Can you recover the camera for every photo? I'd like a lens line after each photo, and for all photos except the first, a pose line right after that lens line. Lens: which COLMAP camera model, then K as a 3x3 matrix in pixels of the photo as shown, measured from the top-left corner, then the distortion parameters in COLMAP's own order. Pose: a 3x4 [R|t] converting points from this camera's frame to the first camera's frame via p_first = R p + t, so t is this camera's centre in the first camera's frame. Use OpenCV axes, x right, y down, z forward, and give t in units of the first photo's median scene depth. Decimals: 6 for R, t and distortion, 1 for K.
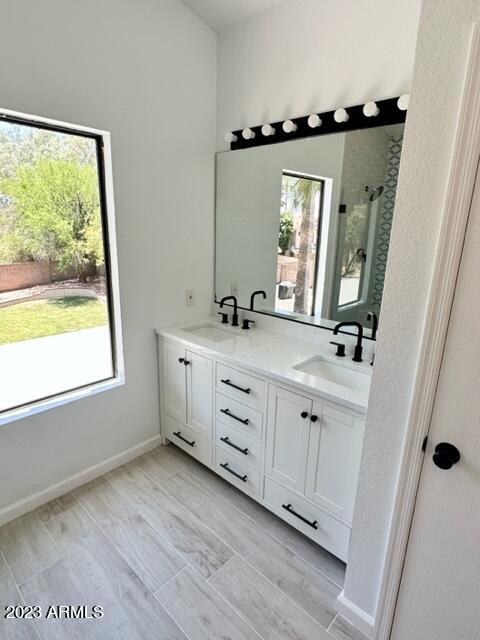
lens RADIAL K [[359.6, 0, 236.7], [0, 359.6, 317.7], [0, 0, 1]] dist [-0.017003, 0.005181]
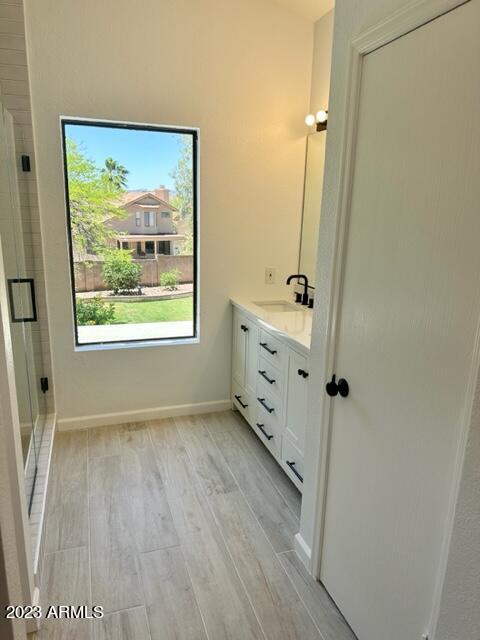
lens RADIAL K [[451.8, 0, 233.8], [0, 451.8, 325.5], [0, 0, 1]] dist [0.026305, -0.005161]
pose [[0.876909, 0.115626, -0.466542, 0.525621], [-0.126646, 0.991917, 0.007790, 0.118793], [0.463672, 0.052254, 0.884465, -0.272369]]
